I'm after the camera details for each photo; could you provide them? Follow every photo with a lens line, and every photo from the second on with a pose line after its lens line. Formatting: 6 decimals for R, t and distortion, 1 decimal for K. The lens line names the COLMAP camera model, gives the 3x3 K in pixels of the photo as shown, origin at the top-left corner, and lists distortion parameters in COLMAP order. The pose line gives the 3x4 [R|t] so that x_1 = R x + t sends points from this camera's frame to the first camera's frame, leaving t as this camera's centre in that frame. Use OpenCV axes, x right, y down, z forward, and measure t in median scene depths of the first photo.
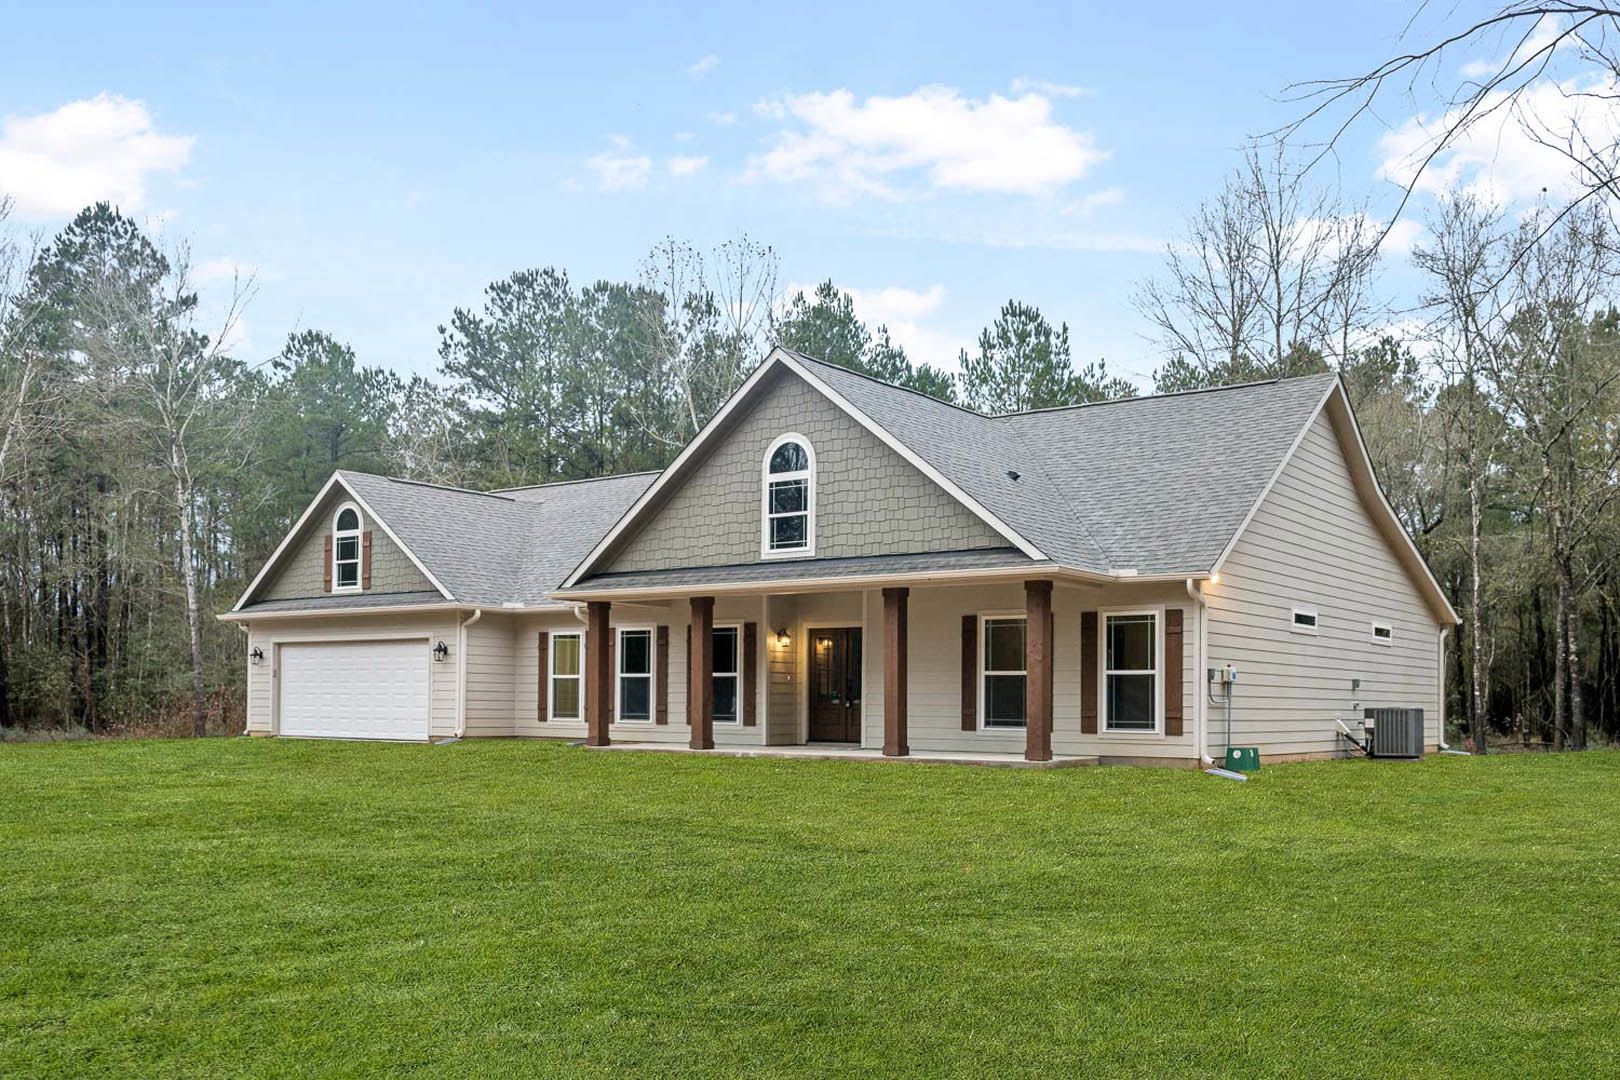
lens RADIAL K [[1447.5, 0, 831.0], [0, 1447.5, 676.2], [0, 0, 1]] dist [0.019310, 0.003552]
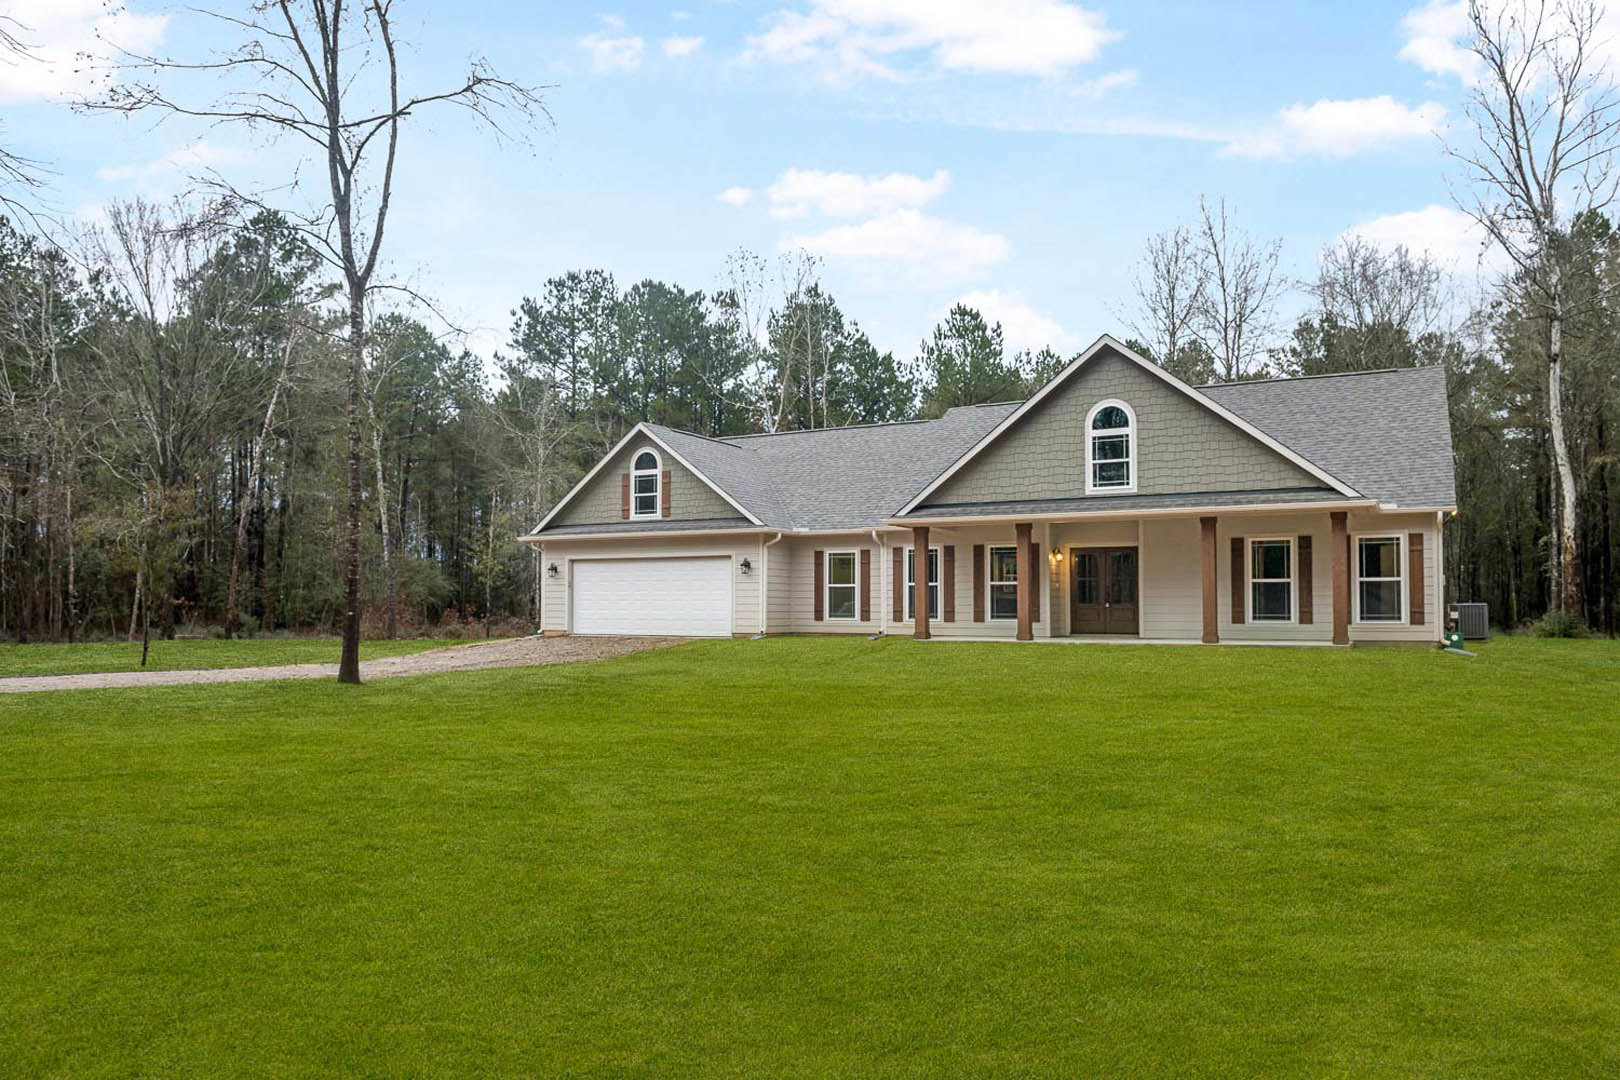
lens RADIAL K [[1082.8, 0, 841.3], [0, 1082.8, 563.2], [0, 0, 1]] dist [-0.034331, 0.019989]
pose [[0.987967, -0.004586, 0.154600, -0.332149], [0.007175, 0.999843, -0.016194, -0.003676], [-0.154501, 0.017109, 0.987844, 0.055050]]
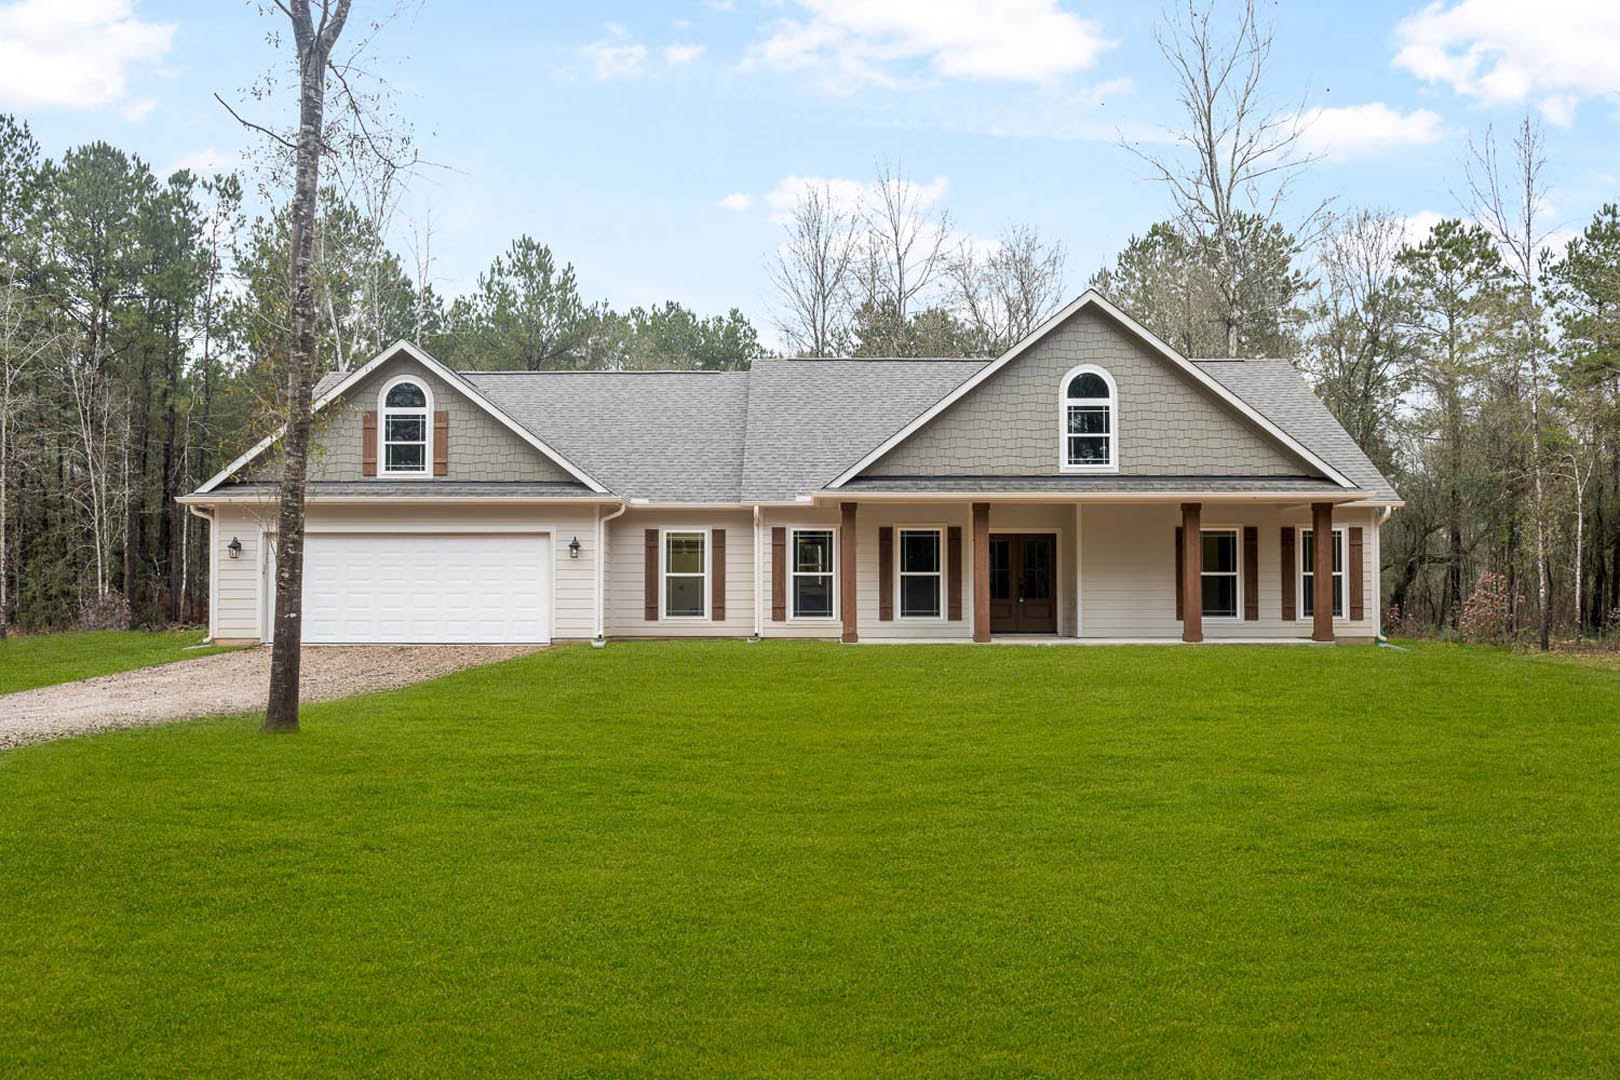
lens RADIAL K [[1224.7, 0, 804.0], [0, 1224.7, 548.9], [0, 0, 1]] dist [0.000393, -0.006246]
pose [[0.807575, 0.014062, 0.589597, -0.614369], [-0.003943, 0.999822, -0.018446, -0.002122], [-0.589751, 0.012572, 0.807487, 0.274574]]
